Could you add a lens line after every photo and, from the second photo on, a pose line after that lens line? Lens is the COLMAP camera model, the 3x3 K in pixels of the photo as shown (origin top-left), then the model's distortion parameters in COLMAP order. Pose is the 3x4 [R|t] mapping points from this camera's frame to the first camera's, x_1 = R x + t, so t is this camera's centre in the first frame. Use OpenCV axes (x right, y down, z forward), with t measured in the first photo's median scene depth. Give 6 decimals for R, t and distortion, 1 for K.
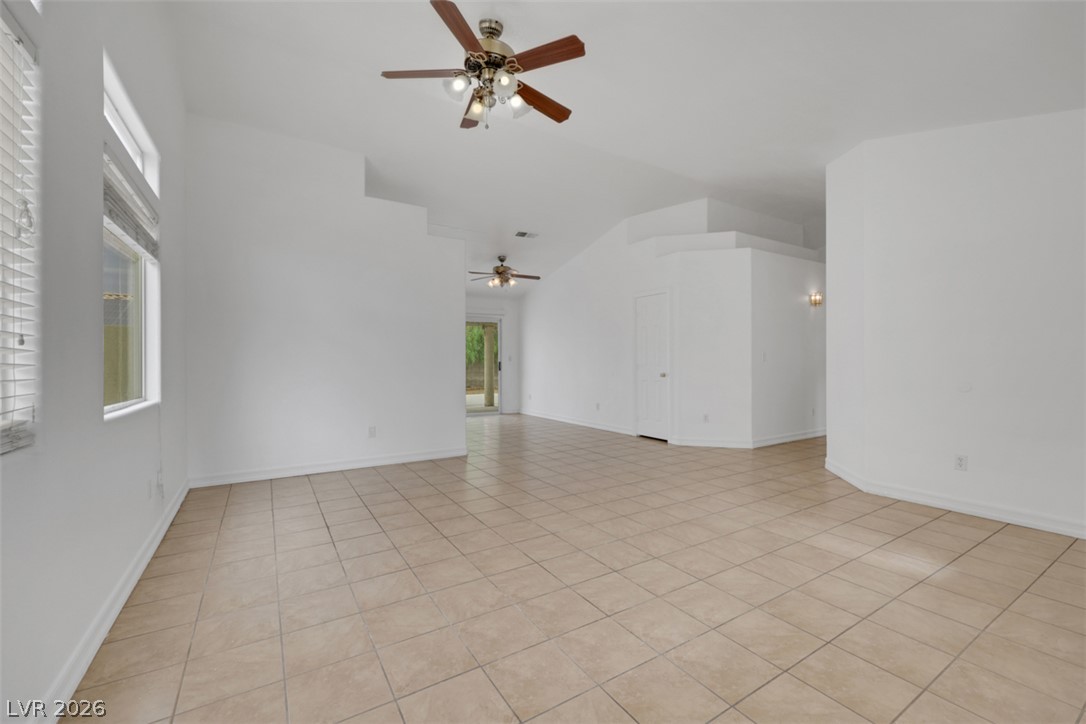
lens RADIAL K [[454.4, 0, 543.3], [0, 454.4, 361.4], [0, 0, 1]] dist [0.003063, 0.000514]
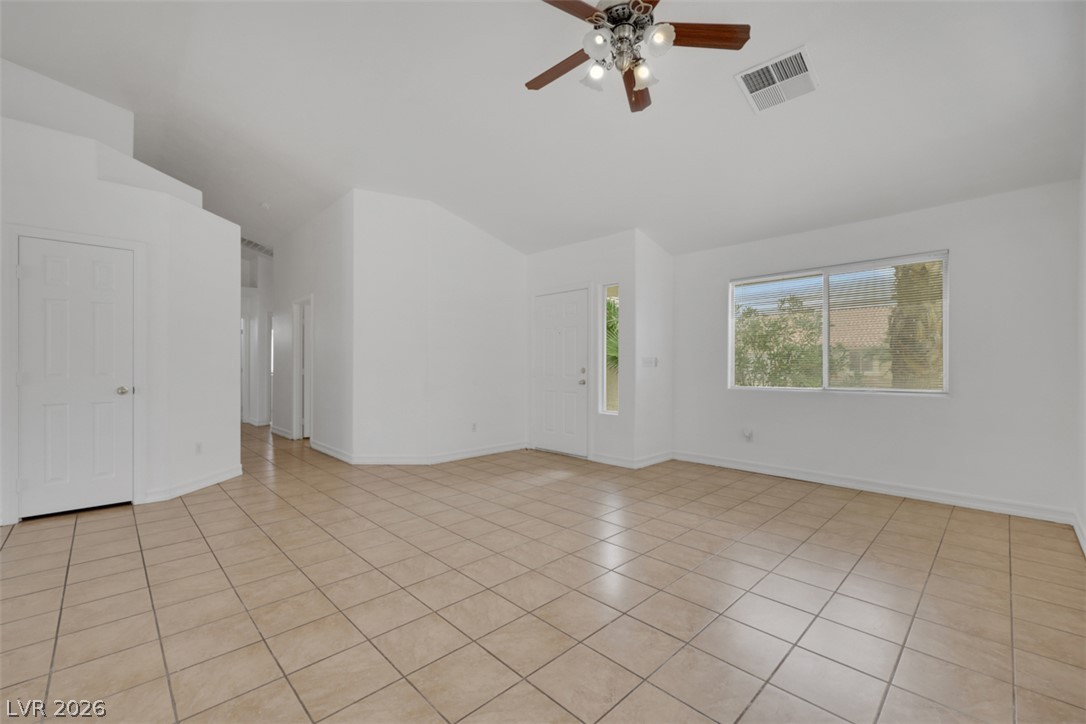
lens RADIAL K [[454.4, 0, 544.9], [0, 454.4, 363.0], [0, 0, 1]] dist [0.003063, 0.000514]
pose [[-0.222611, 0.008342, 0.974872, -0.780960], [-0.000088, 0.999963, -0.008577, -0.000264], [-0.974907, -0.001996, -0.222602, 1.127720]]
